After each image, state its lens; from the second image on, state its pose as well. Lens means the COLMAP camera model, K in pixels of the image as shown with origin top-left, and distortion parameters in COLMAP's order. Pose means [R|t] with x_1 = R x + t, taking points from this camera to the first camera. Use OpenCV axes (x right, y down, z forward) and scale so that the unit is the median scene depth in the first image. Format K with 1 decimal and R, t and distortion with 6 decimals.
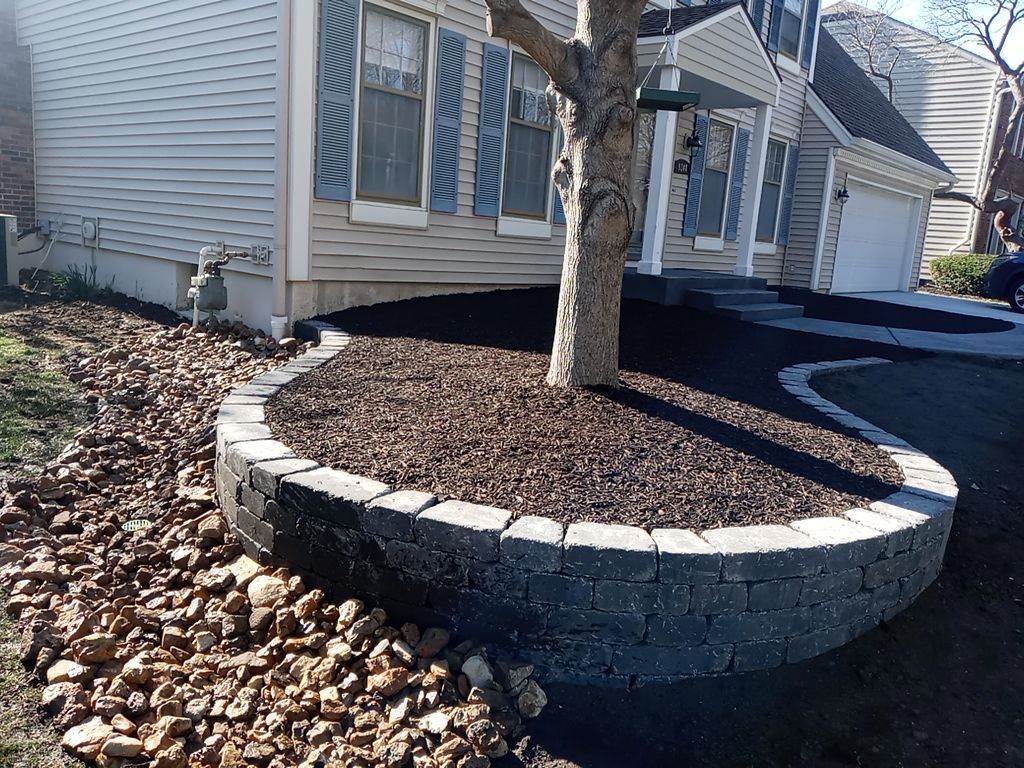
lens RADIAL K [[807.4, 0, 512.0], [0, 807.4, 384.0], [0, 0, 1]] dist [0.056489, -0.119068]
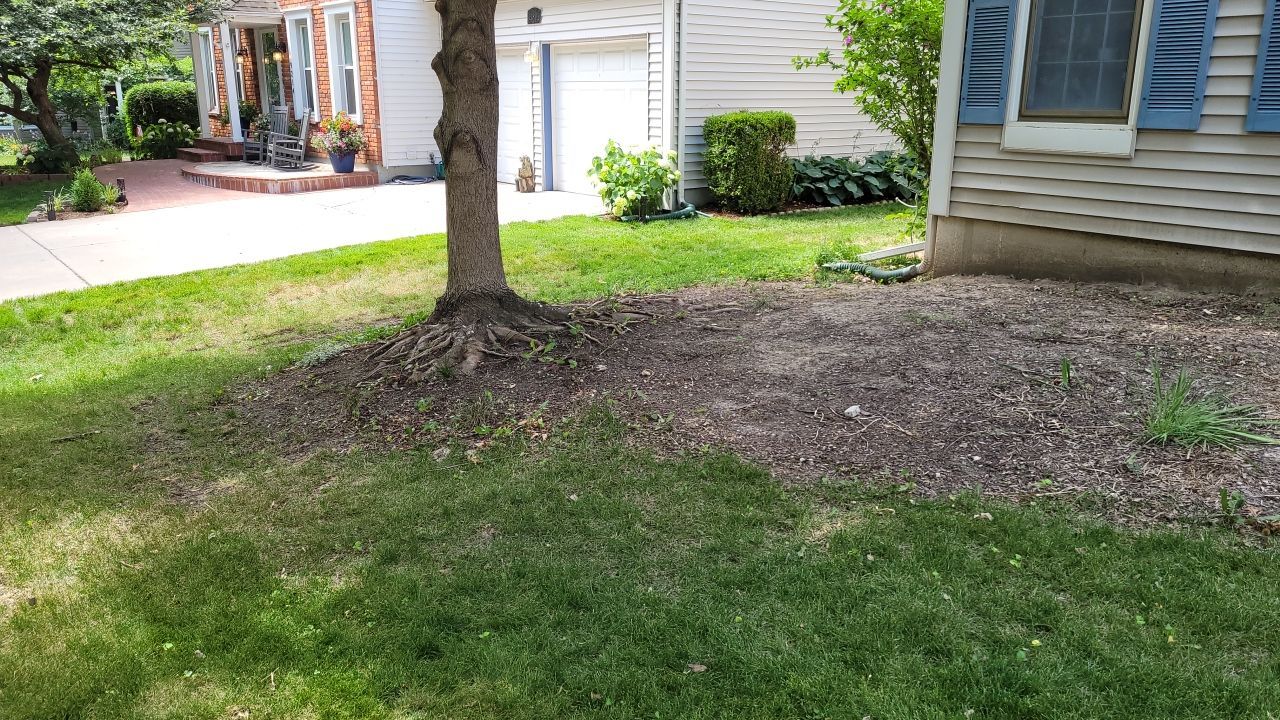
lens RADIAL K [[953.9, 0, 645.4], [0, 953.9, 341.8], [0, 0, 1]] dist [0.078955, -0.071988]
pose [[-0.199622, 0.172762, -0.964523, 0.861788], [-0.198524, 0.956790, 0.212464, -0.154807], [0.959552, 0.233893, -0.156699, 0.880254]]
